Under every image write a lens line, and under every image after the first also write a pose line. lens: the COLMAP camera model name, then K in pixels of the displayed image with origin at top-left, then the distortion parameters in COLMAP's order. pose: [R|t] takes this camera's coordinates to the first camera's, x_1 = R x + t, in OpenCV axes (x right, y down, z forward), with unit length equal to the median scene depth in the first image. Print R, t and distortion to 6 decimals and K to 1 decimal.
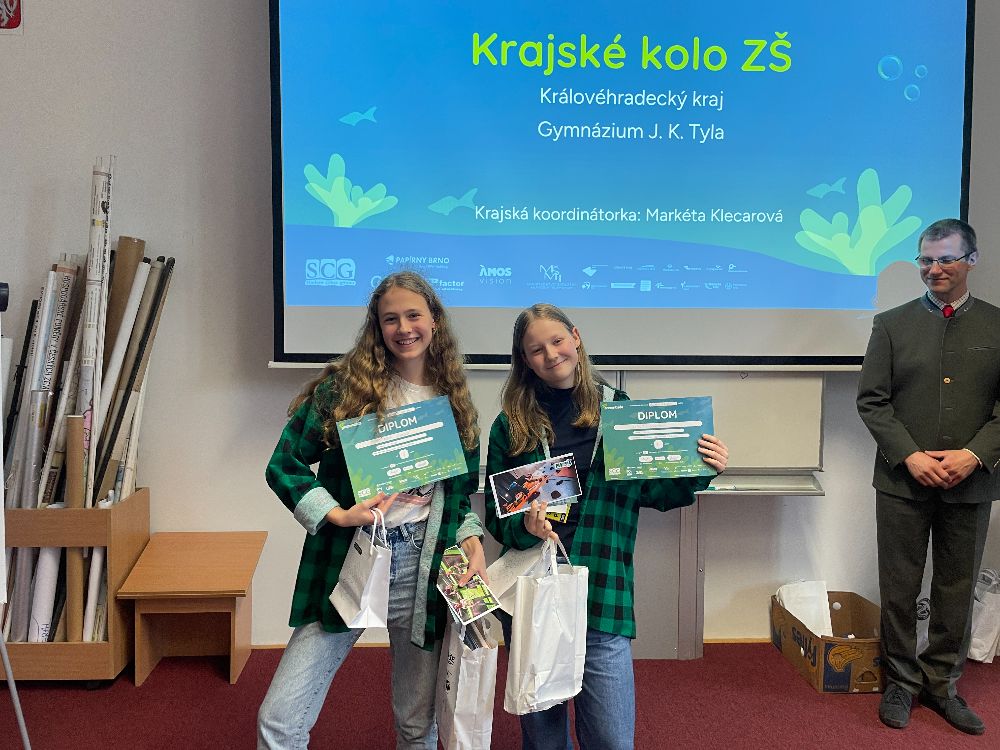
lens RADIAL K [[761.5, 0, 498.8], [0, 761.5, 369.4], [0, 0, 1]] dist [0.085301, -0.114947]
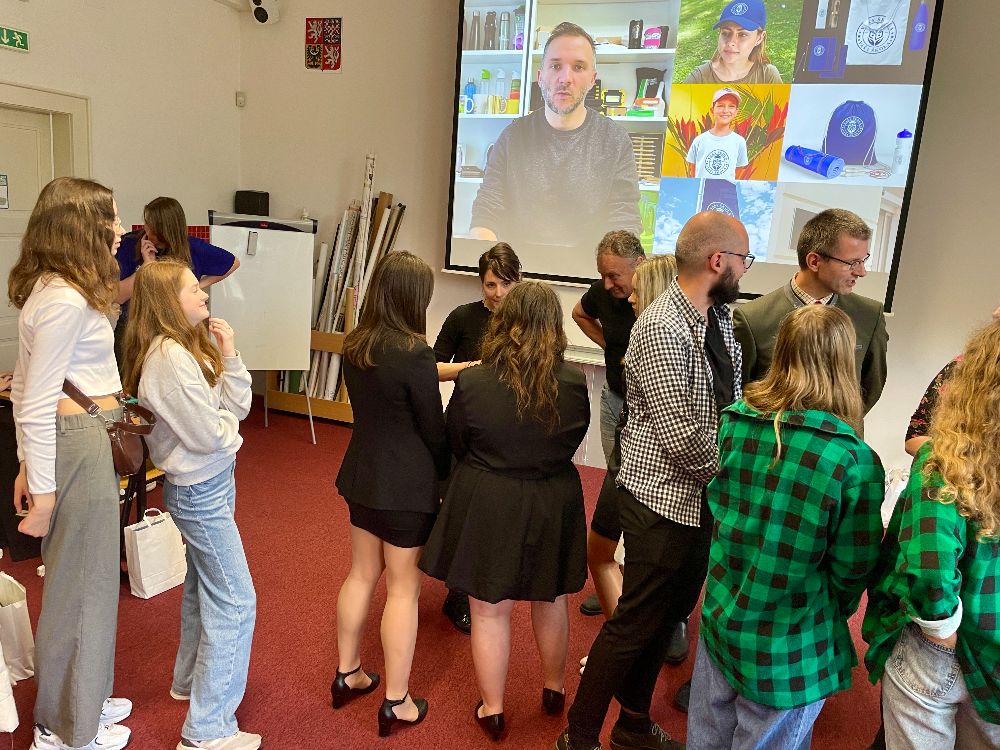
lens RADIAL K [[765.4, 0, 500.0], [0, 765.4, 375.0], [0, 0, 1]] dist [0.084922, -0.113453]
pose [[0.906554, 0.140352, -0.398072, 0.567195], [-0.088431, 0.985322, 0.146015, -0.037964], [0.412723, -0.097169, 0.905659, -0.587092]]
